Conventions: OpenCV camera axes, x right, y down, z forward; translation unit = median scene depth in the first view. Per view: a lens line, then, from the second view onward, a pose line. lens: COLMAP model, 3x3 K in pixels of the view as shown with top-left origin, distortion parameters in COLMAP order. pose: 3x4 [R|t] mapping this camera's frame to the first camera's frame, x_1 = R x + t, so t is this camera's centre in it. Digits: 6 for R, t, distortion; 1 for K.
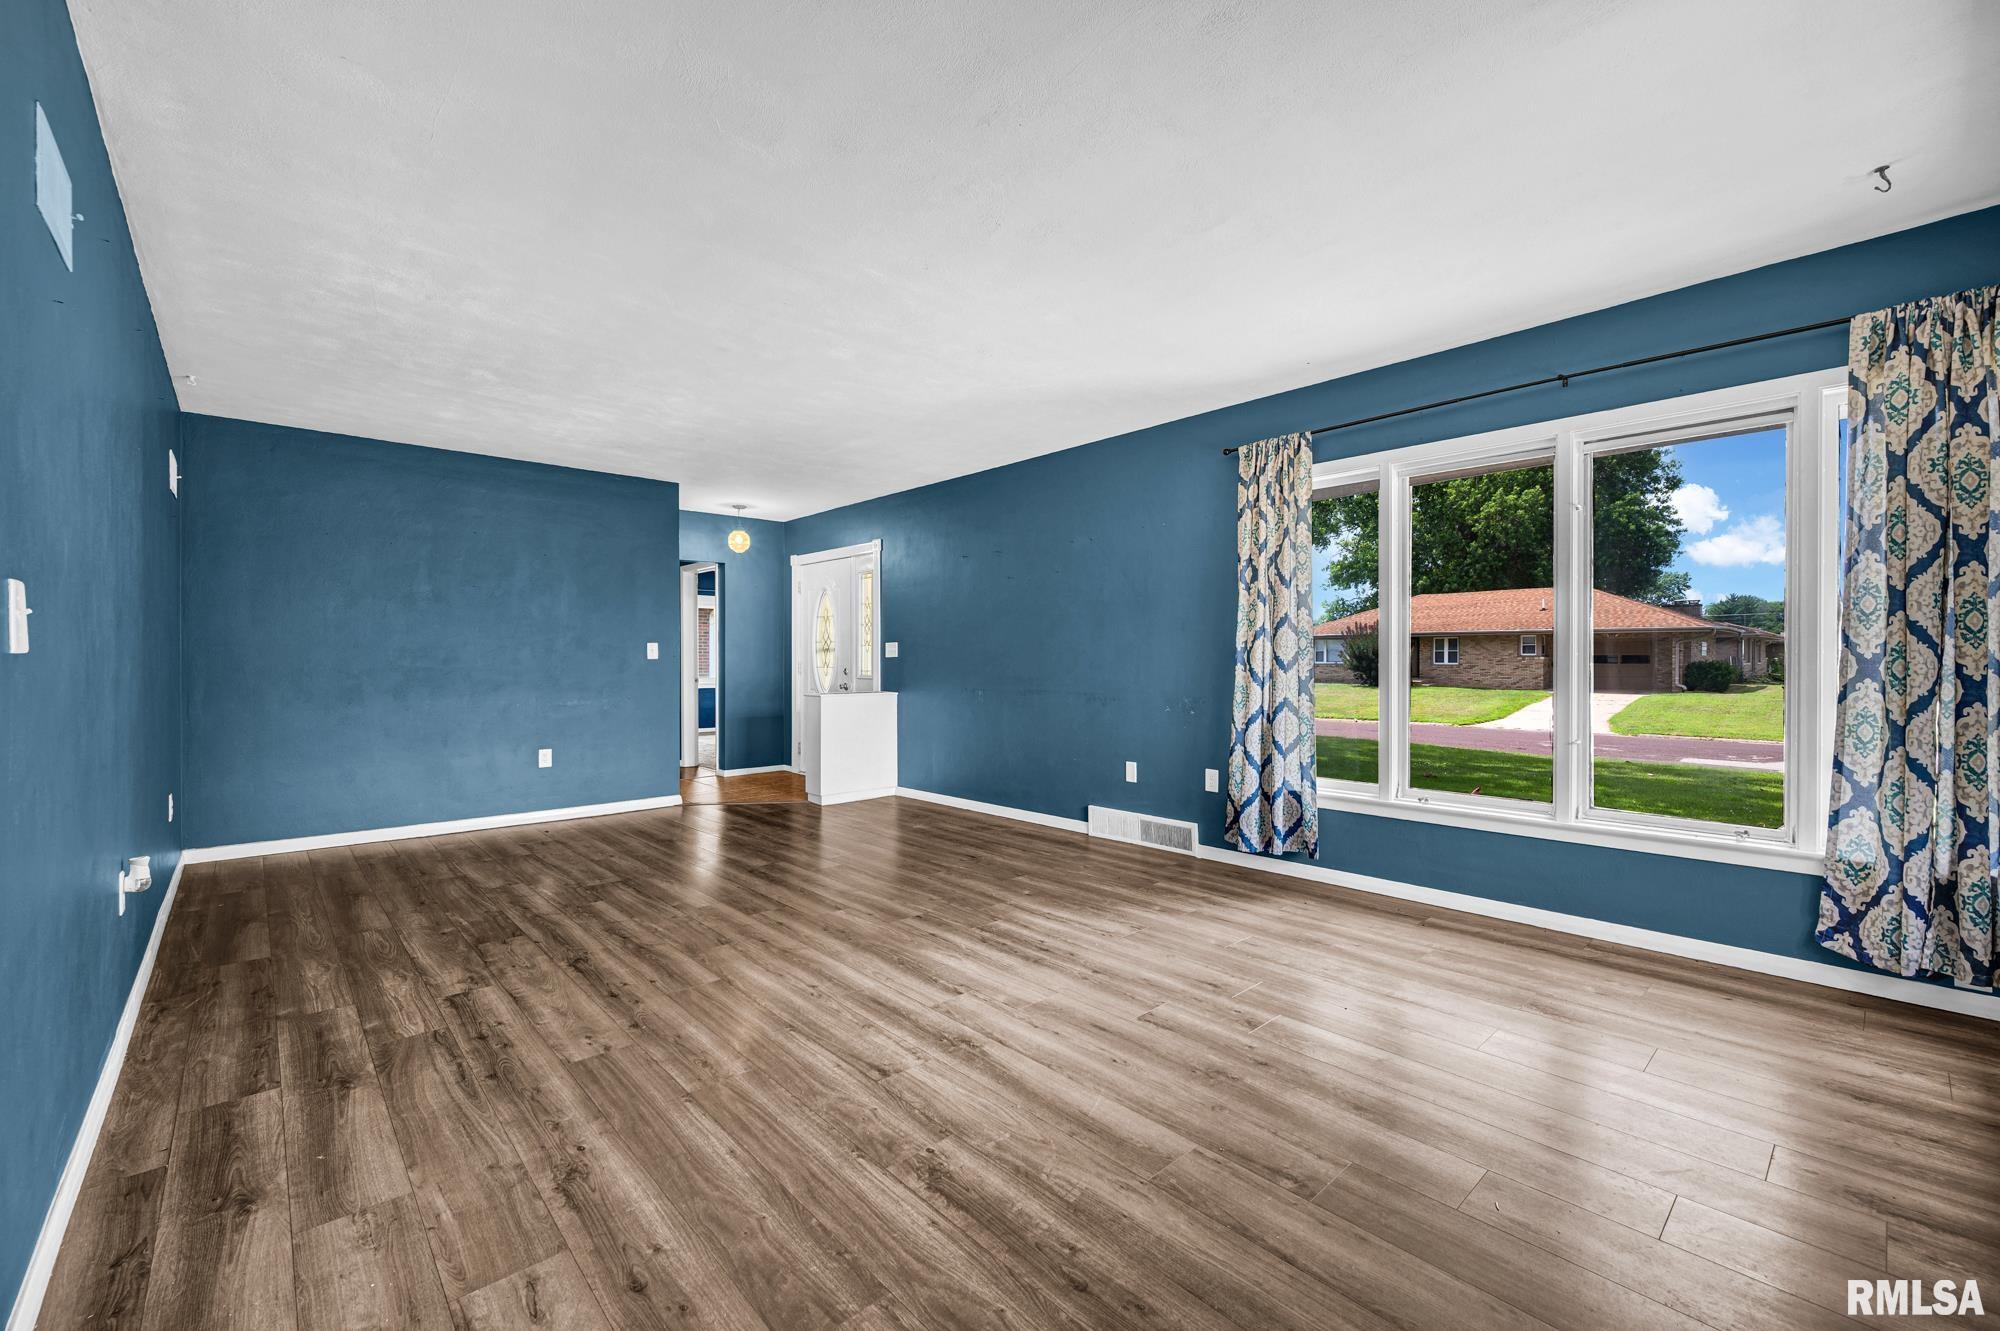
lens RADIAL K [[813.0, 0, 998.2], [0, 813.0, 664.7], [0, 0, 1]] dist [-0.002858, -0.000266]
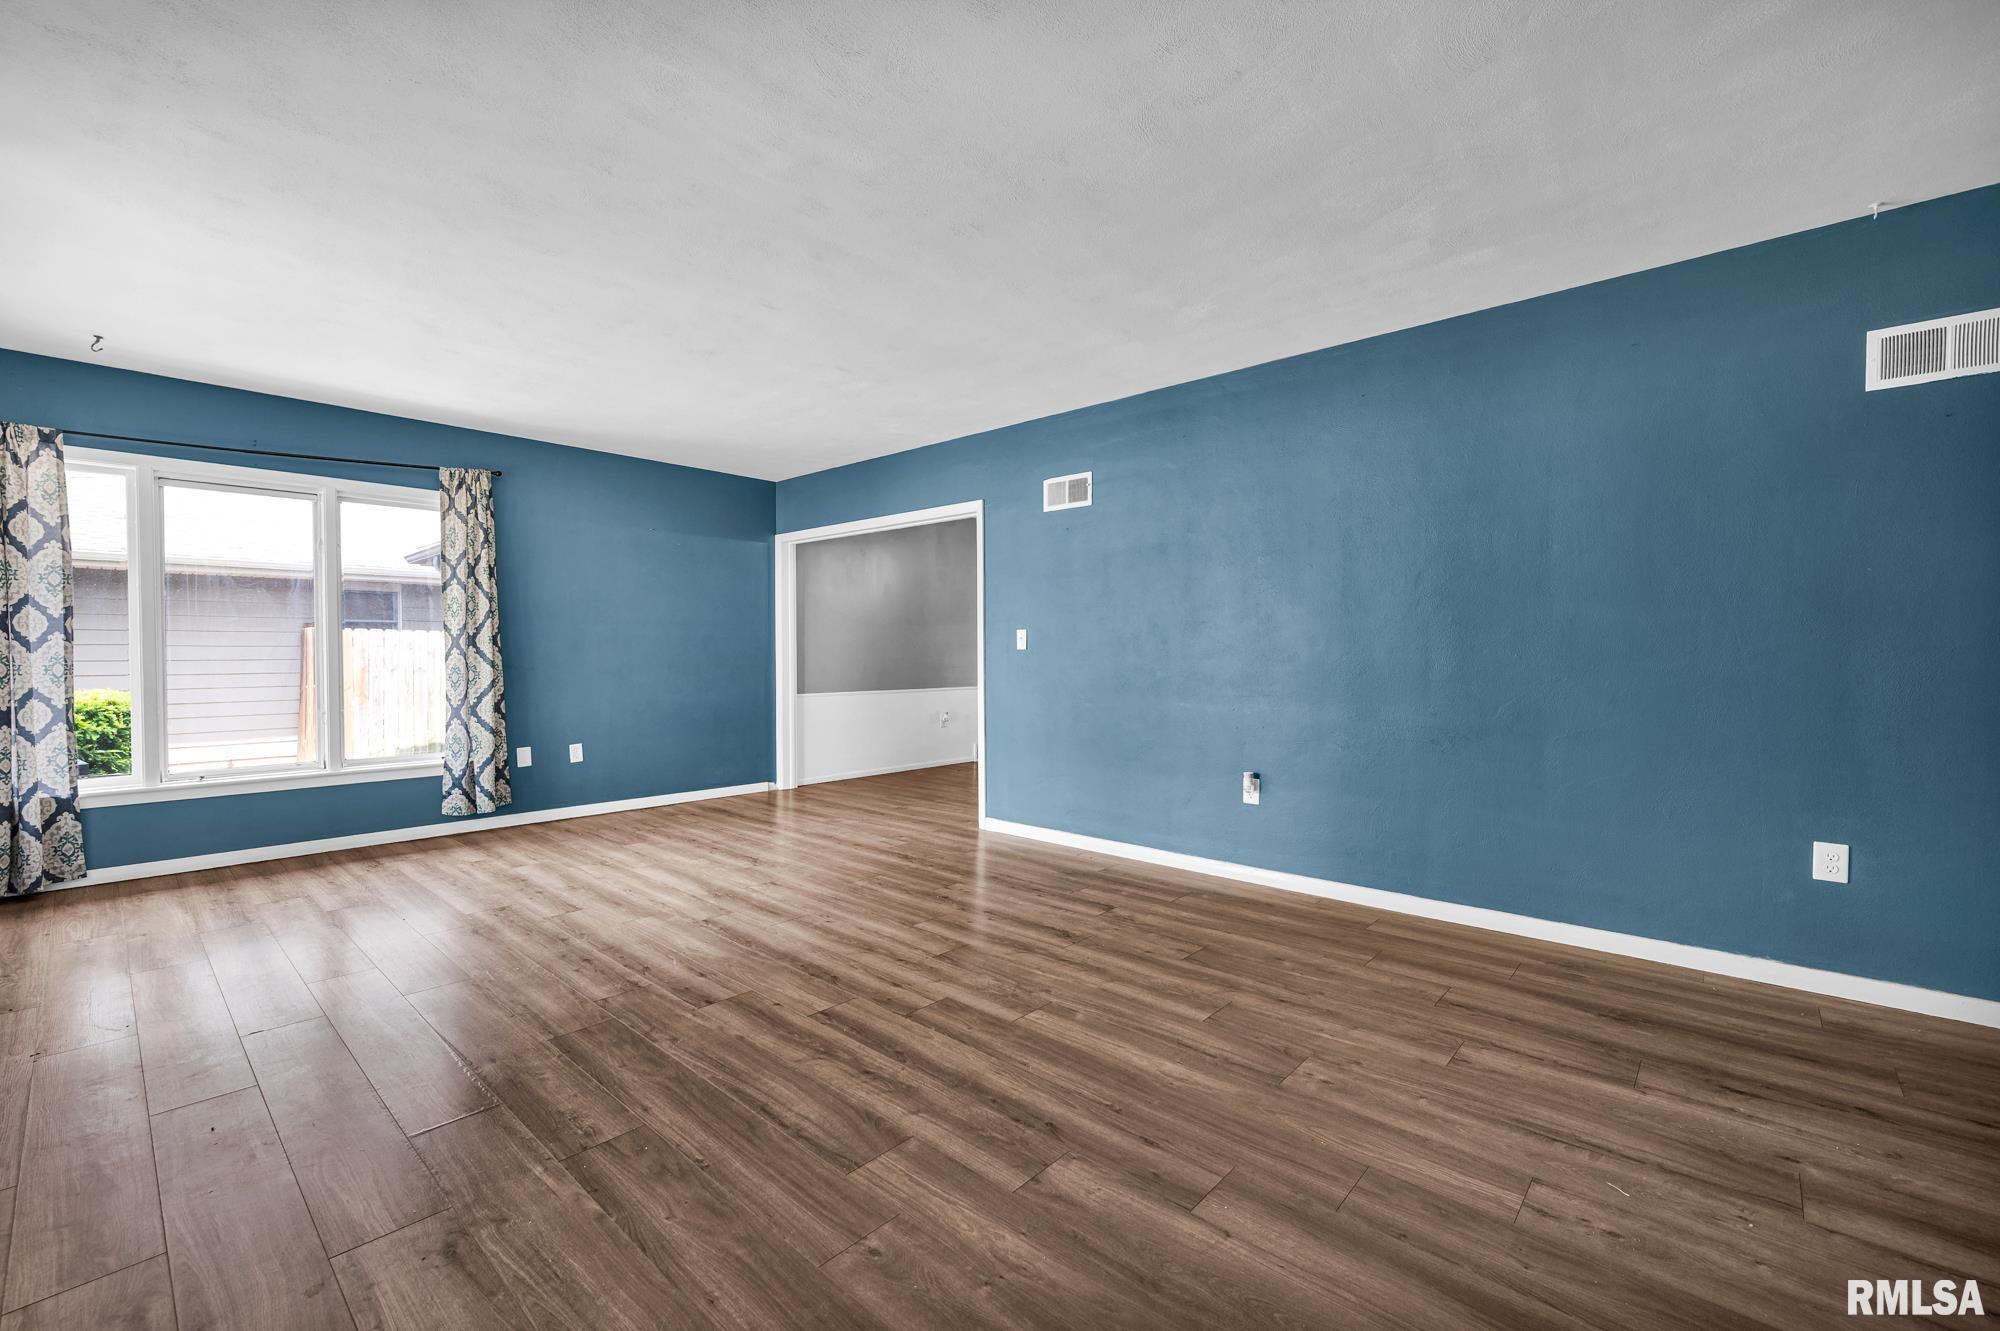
lens RADIAL K [[813.0, 0, 1002.9], [0, 813.0, 660.7], [0, 0, 1]] dist [-0.002858, -0.000266]
pose [[-0.994762, 0.005513, -0.102072, -0.327830], [0.003554, 0.999806, 0.019361, -0.007860], [0.102159, 0.018897, -0.994589, 1.997019]]
